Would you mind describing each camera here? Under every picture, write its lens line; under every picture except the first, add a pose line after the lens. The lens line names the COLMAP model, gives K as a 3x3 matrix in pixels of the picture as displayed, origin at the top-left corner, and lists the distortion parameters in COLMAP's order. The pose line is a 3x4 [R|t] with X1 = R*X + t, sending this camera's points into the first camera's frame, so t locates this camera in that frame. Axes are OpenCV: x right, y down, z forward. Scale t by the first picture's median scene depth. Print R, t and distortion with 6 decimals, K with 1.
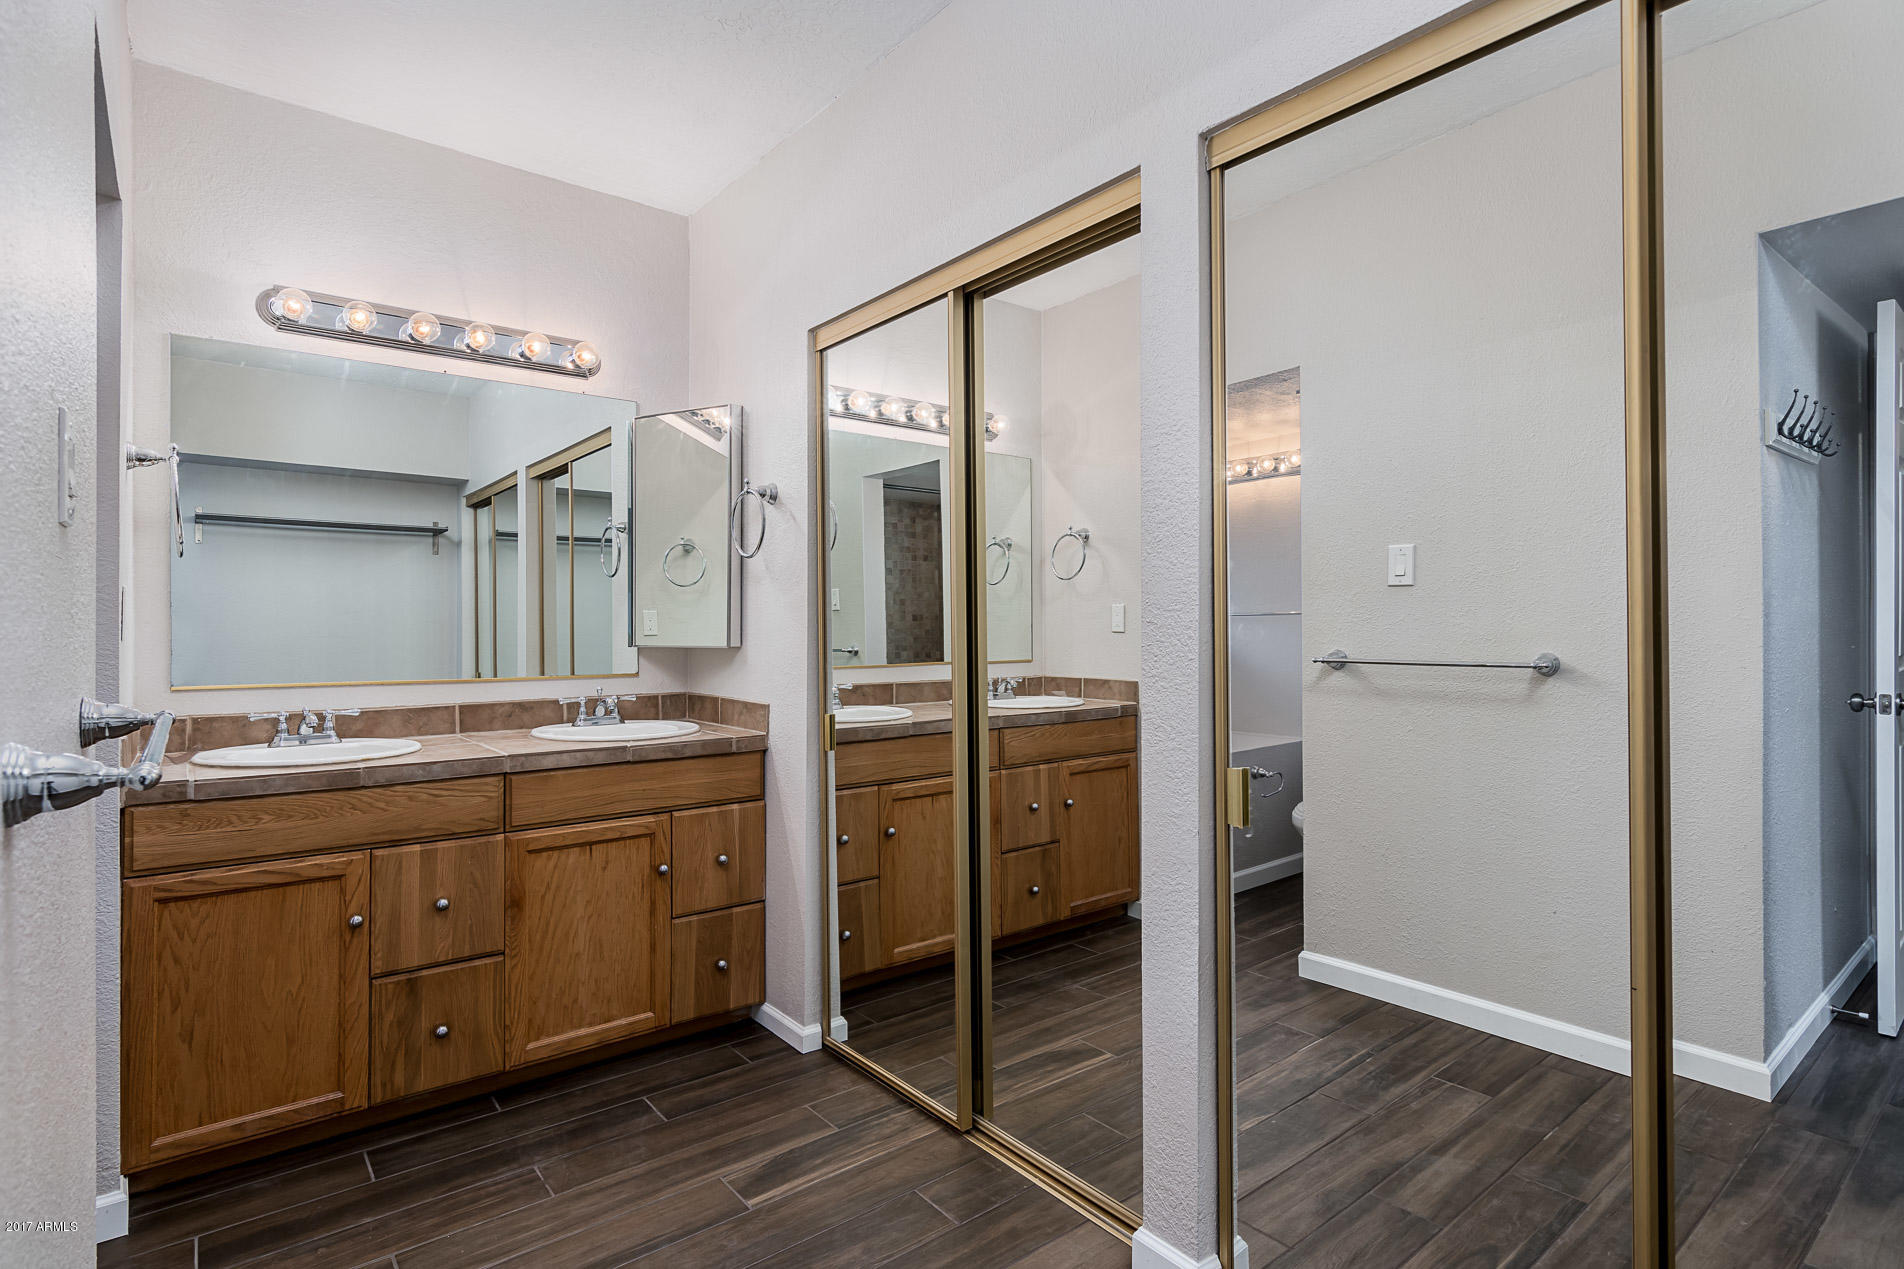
lens RADIAL K [[956.8, 0, 952.0], [0, 956.8, 634.5], [0, 0, 1]] dist [-0.003643, -0.000632]
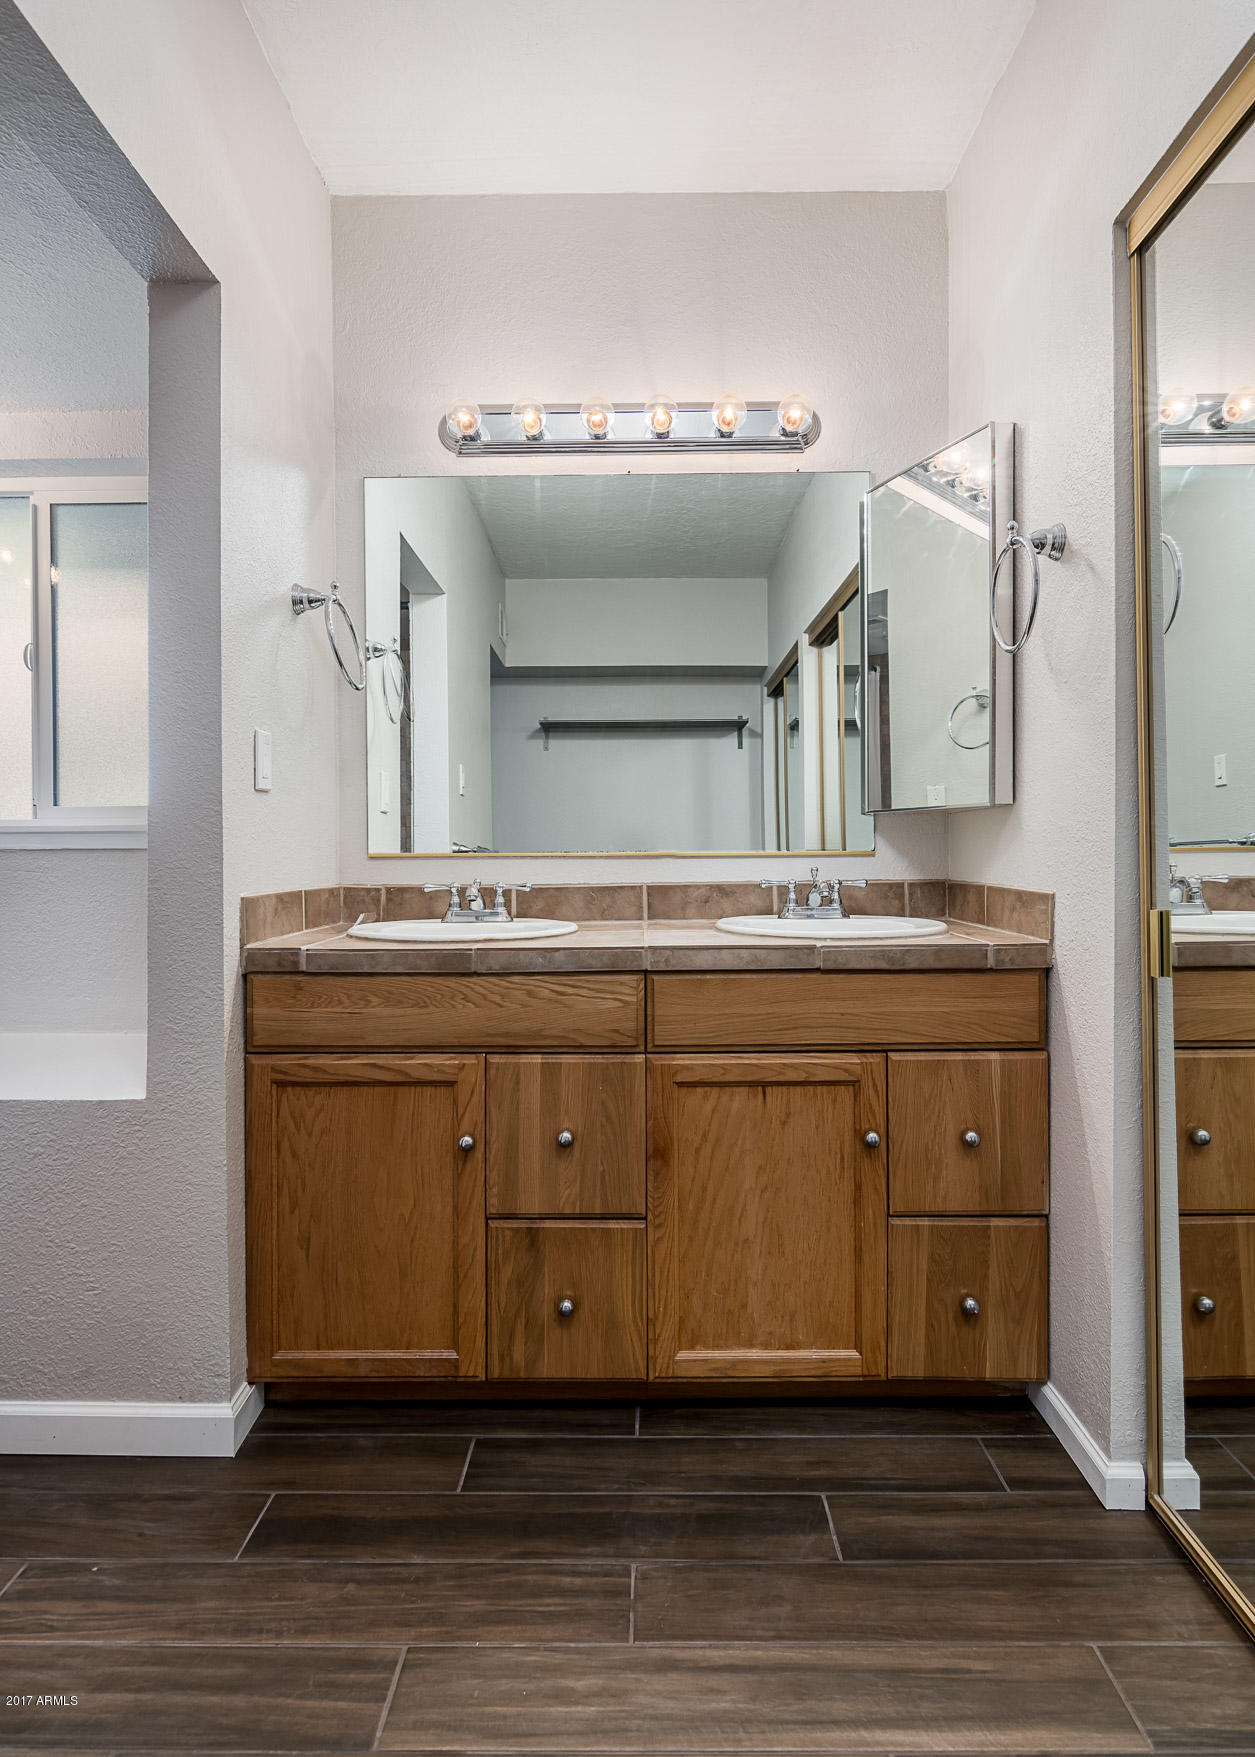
lens RADIAL K [[963.3, 0, 629.1], [0, 963.3, 857.7], [0, 0, 1]] dist [-0.003976, -0.001327]
pose [[0.769304, -0.000524, -0.638882, -0.010739], [0.002677, 0.999994, 0.002403, 0.055359], [0.638877, -0.003559, 0.769301, 0.415881]]
